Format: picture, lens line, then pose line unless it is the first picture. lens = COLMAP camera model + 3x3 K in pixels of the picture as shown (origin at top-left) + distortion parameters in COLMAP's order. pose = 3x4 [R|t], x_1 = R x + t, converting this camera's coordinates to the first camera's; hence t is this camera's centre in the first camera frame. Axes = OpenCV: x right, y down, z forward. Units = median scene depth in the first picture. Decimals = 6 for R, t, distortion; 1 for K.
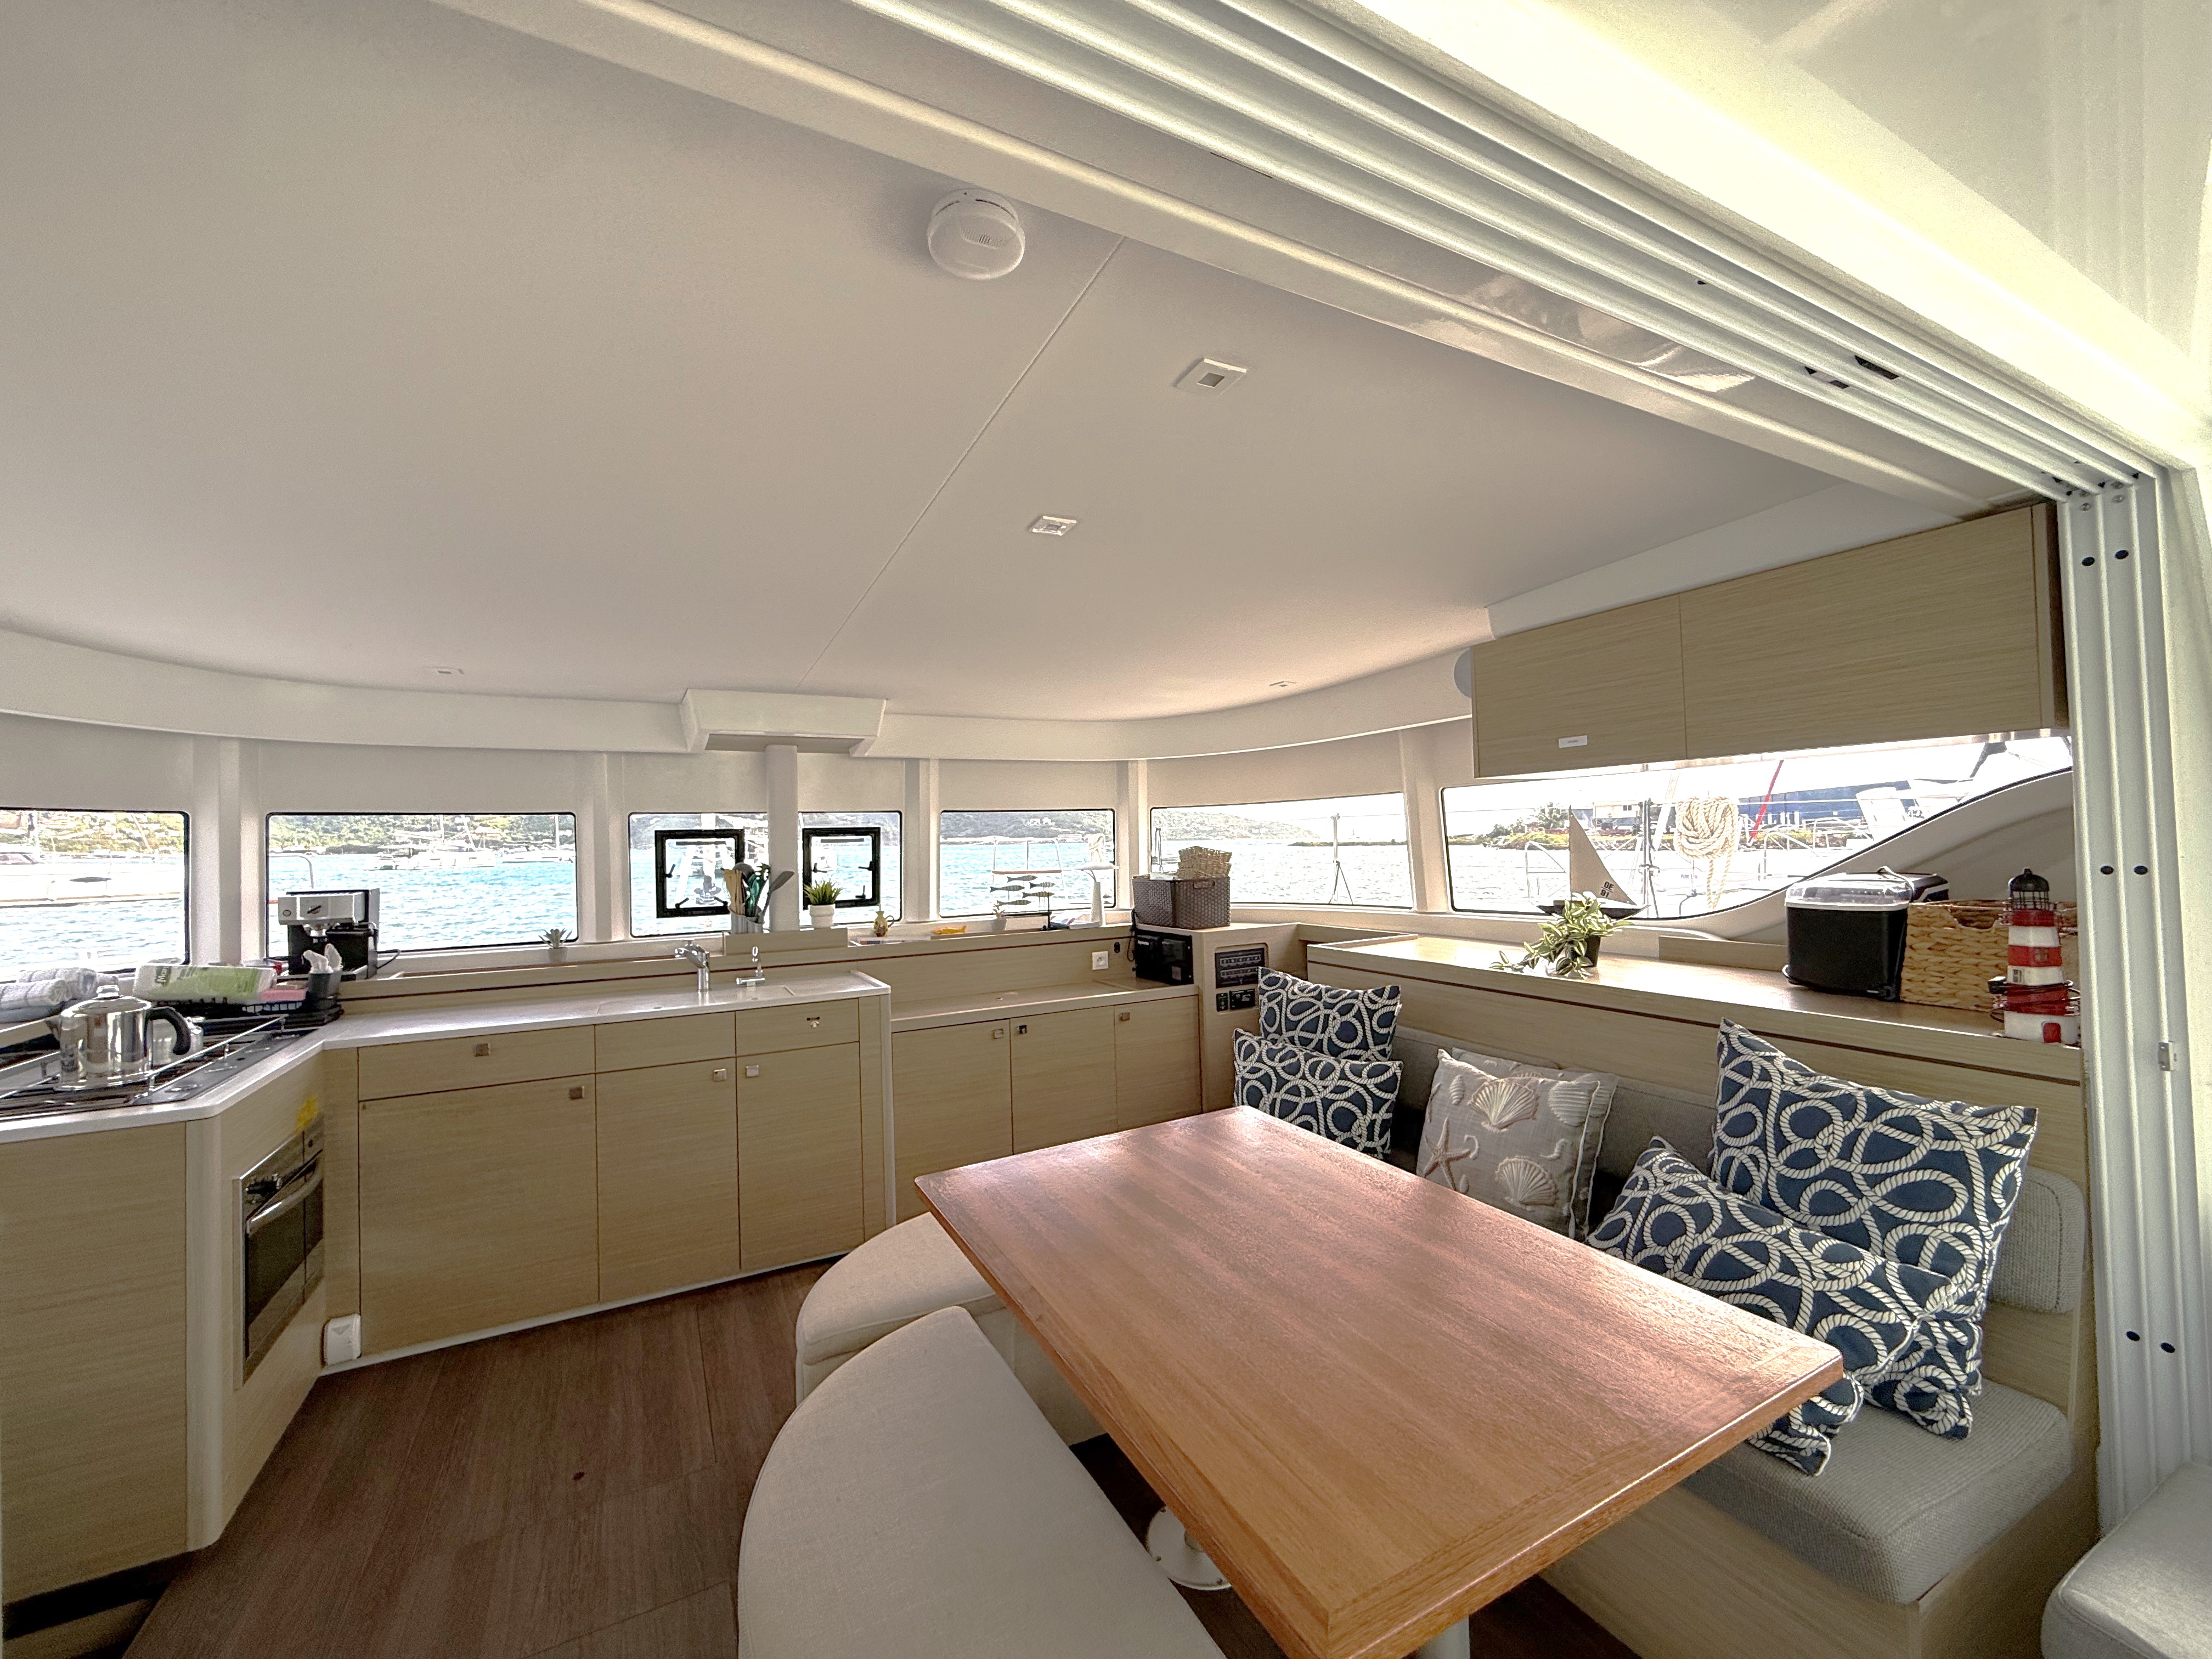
lens RADIAL K [[882.5, 0, 1099.8], [0, 882.5, 832.1], [0, 0, 1]] dist [-0.000400, -0.000263]
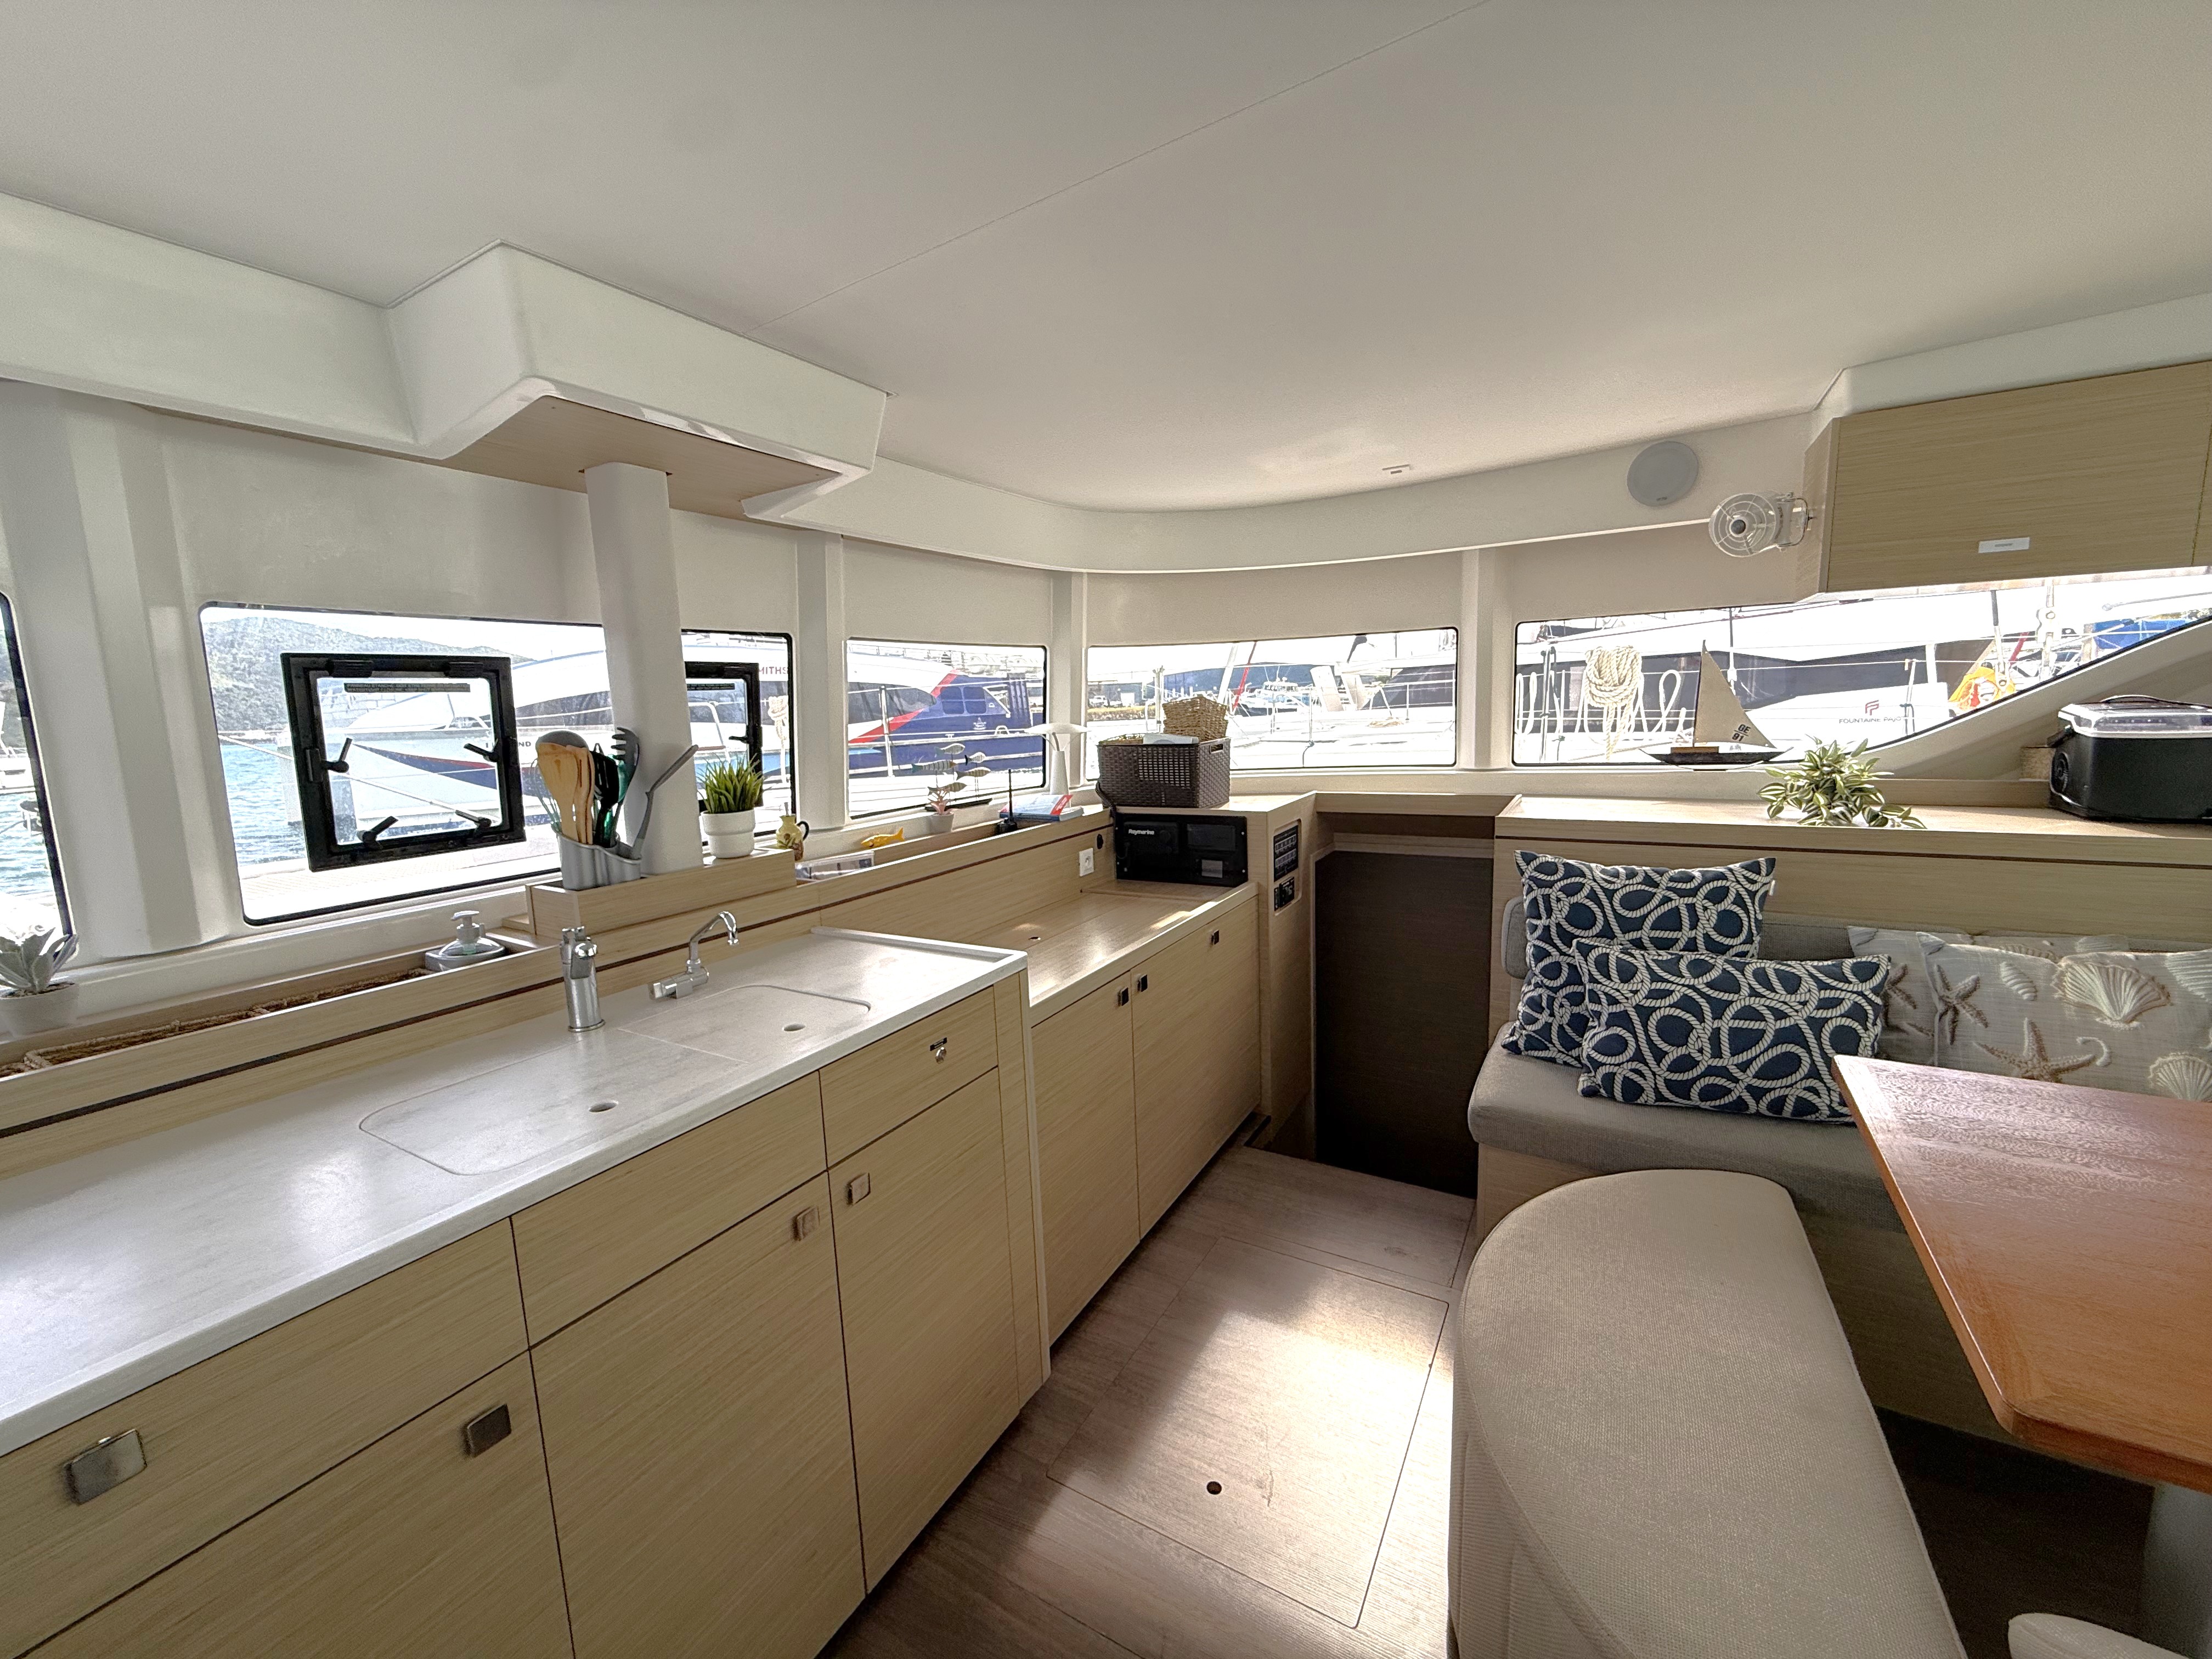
lens RADIAL K [[883.4, 0, 1101.2], [0, 883.4, 828.9], [0, 0, 1]] dist [-0.002719, -0.000401]
pose [[0.848054, -0.082117, 0.523508, -0.491474], [0.008497, 0.989900, 0.141511, 0.028181], [-0.529841, -0.115561, 0.840187, 0.563814]]
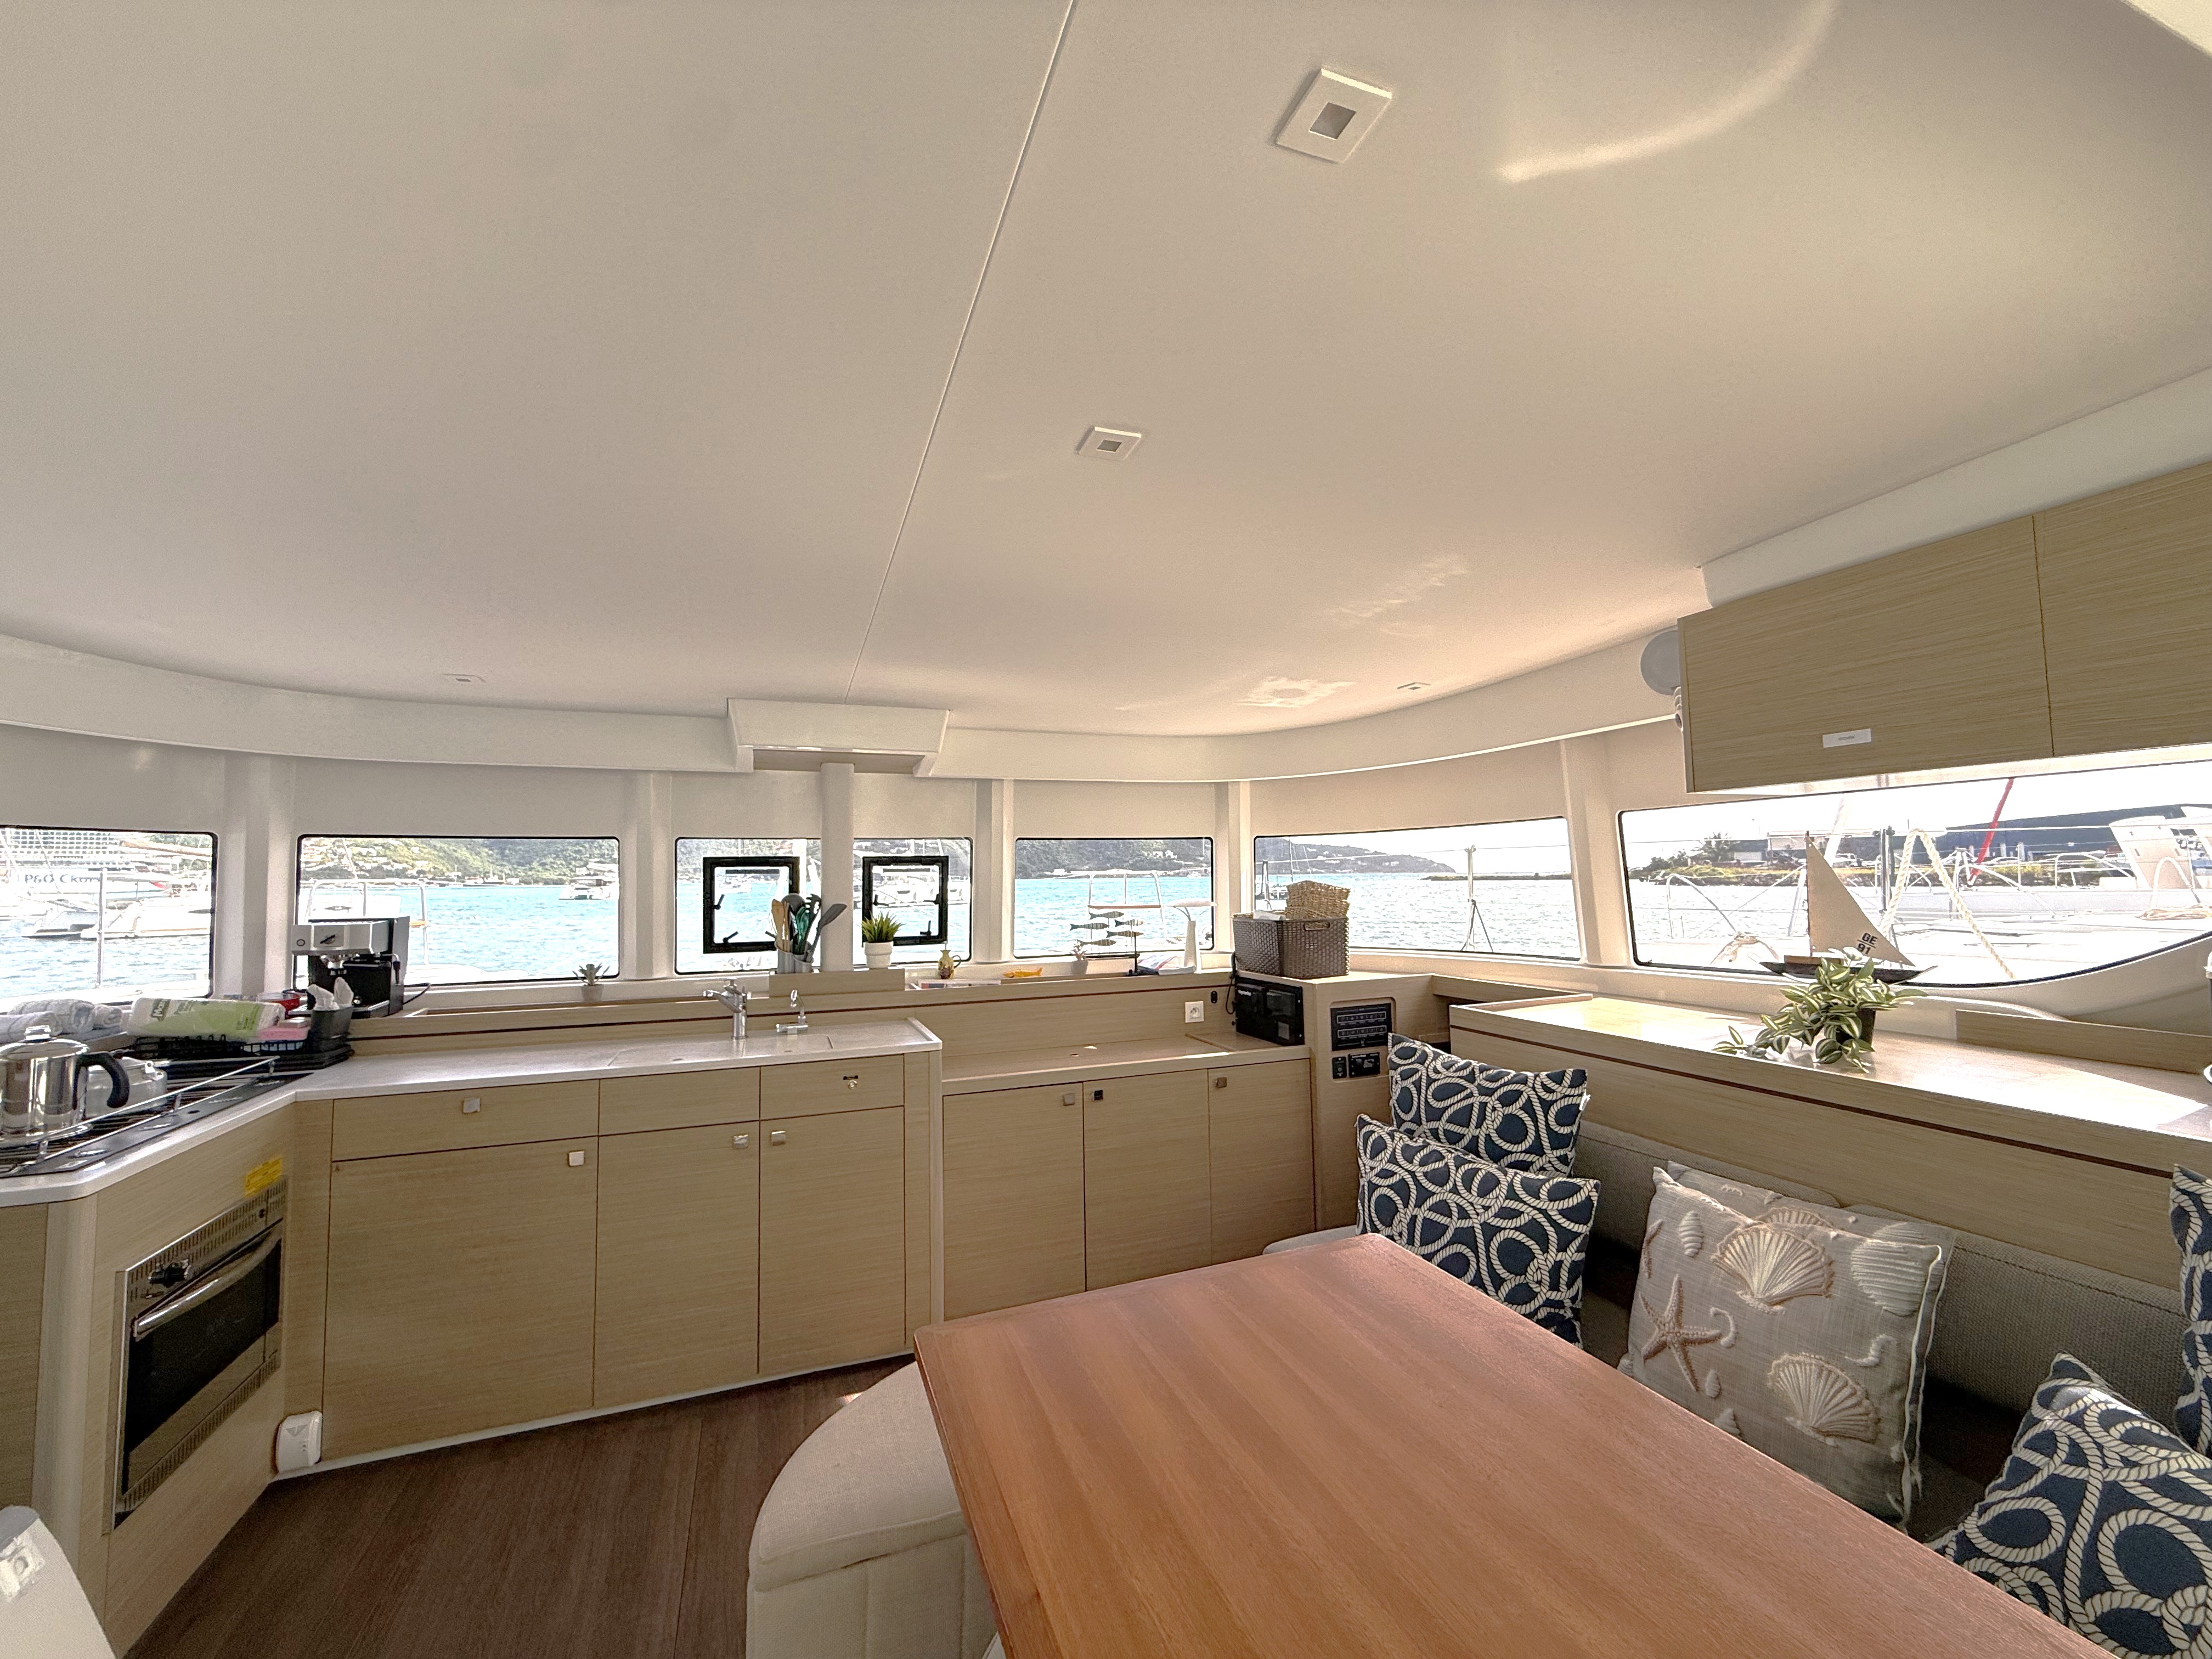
lens RADIAL K [[882.5, 0, 1099.8], [0, 882.5, 832.1], [0, 0, 1]] dist [-0.000400, -0.000263]
pose [[0.992505, 0.003587, -0.122151, 0.018484], [-0.008257, 0.999253, -0.037741, 0.004001], [0.121924, 0.038466, 0.991794, 0.171870]]
